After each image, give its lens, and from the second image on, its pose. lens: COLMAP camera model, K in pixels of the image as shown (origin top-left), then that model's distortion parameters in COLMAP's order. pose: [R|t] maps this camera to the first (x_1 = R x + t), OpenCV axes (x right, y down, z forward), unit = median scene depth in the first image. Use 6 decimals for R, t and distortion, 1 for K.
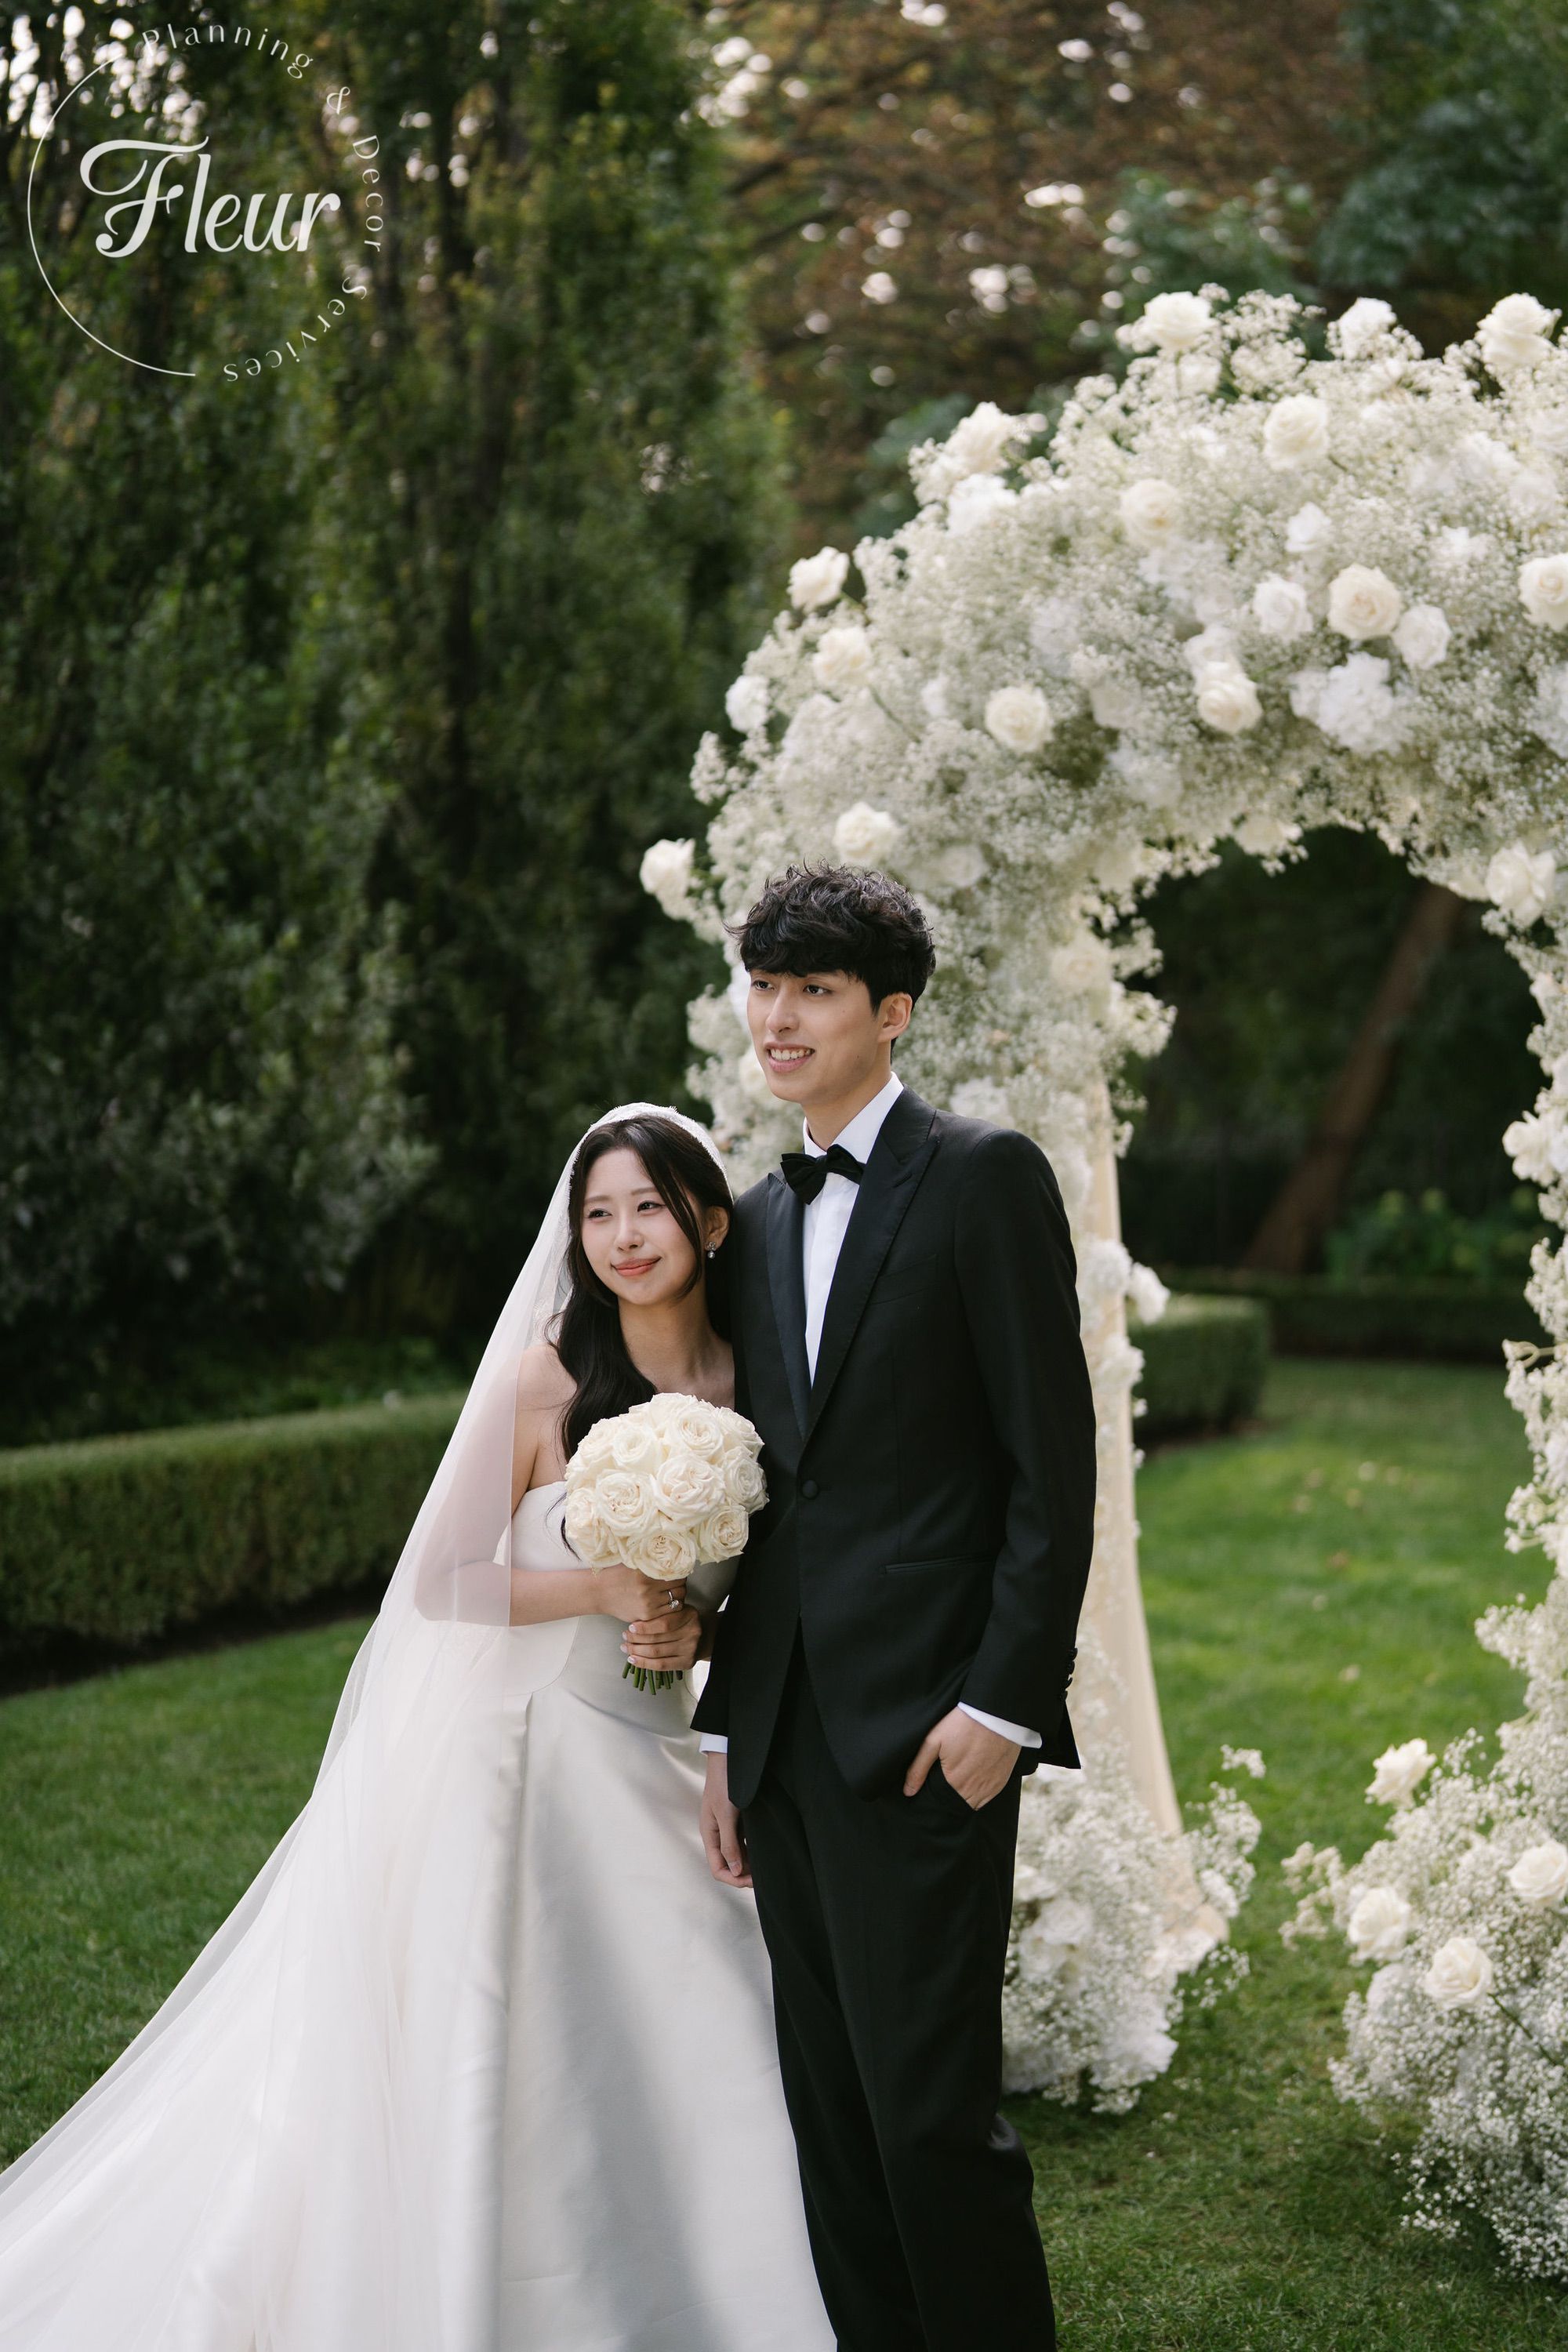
lens RADIAL K [[3602.3, 0, 784.0], [0, 3602.3, 1176.0], [0, 0, 1]] dist [0.065064, 0.030536]
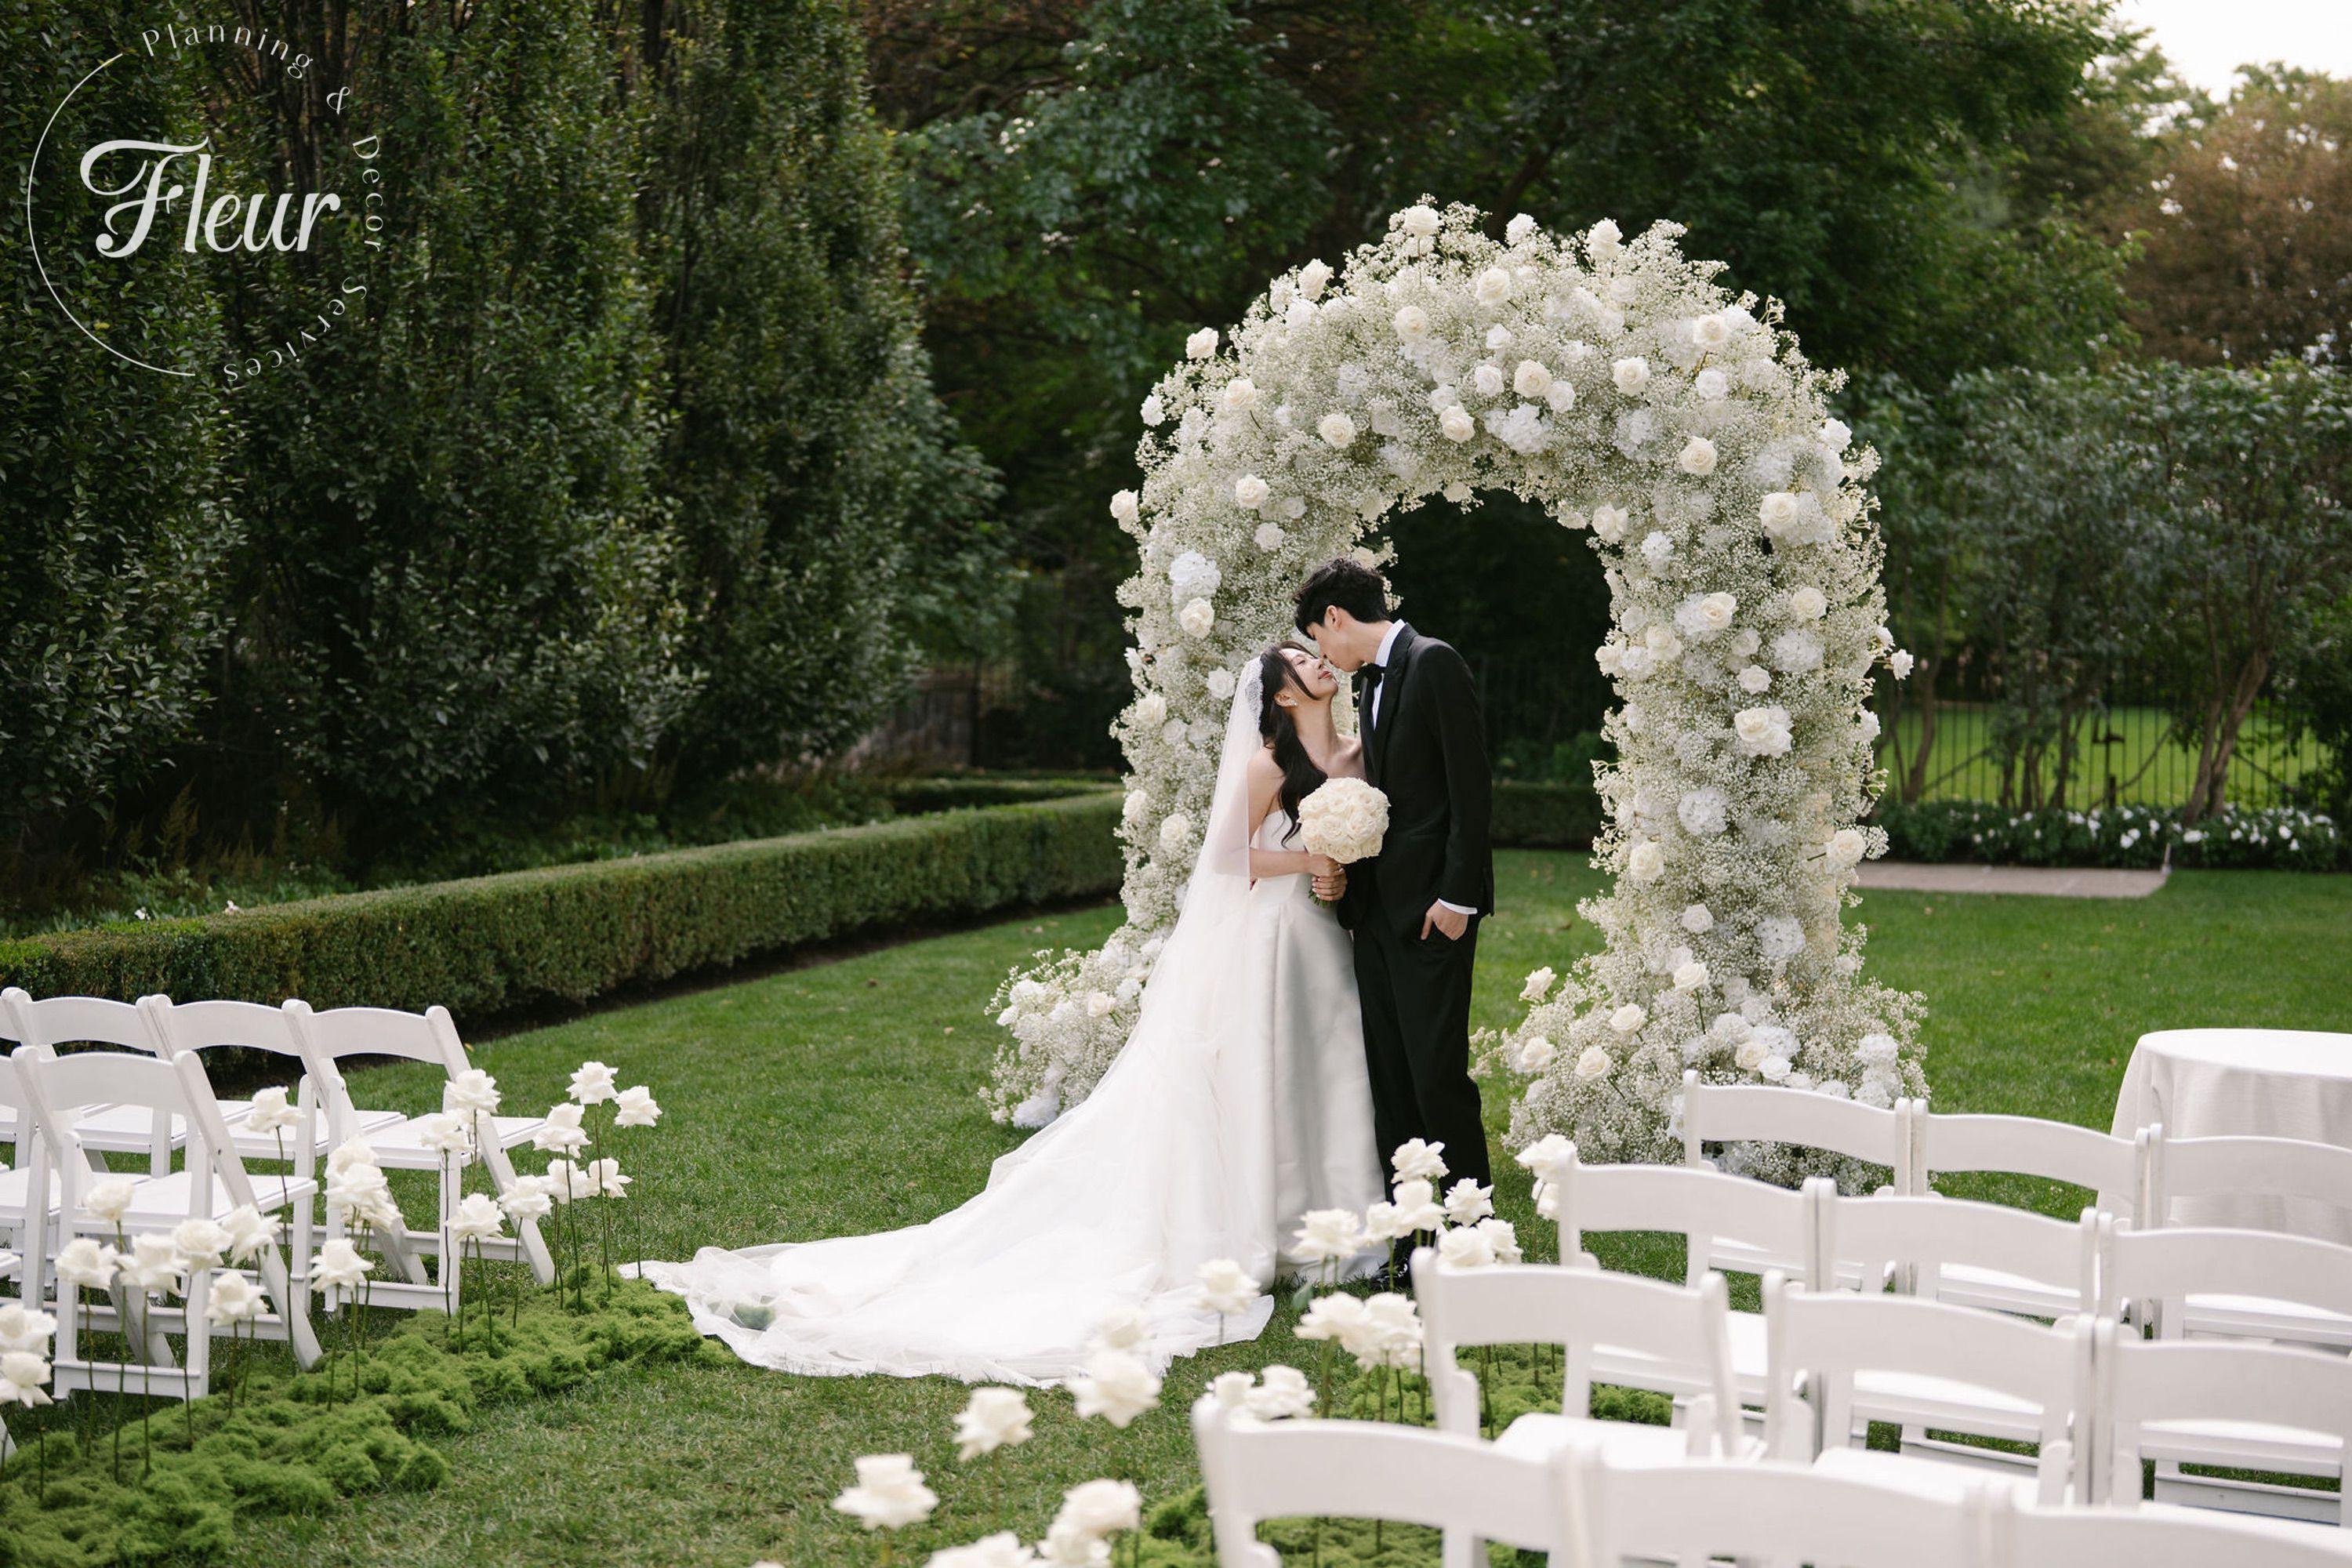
lens RADIAL K [[3364.7, 0, 1176.0], [0, 3364.7, 784.0], [0, 0, 1]] dist [0.170408, 0.002061]
pose [[0.982895, -0.006447, 0.184055, -0.344319], [0.002733, 0.999788, 0.020423, 0.021104], [-0.184147, -0.019571, 0.982704, -0.717216]]
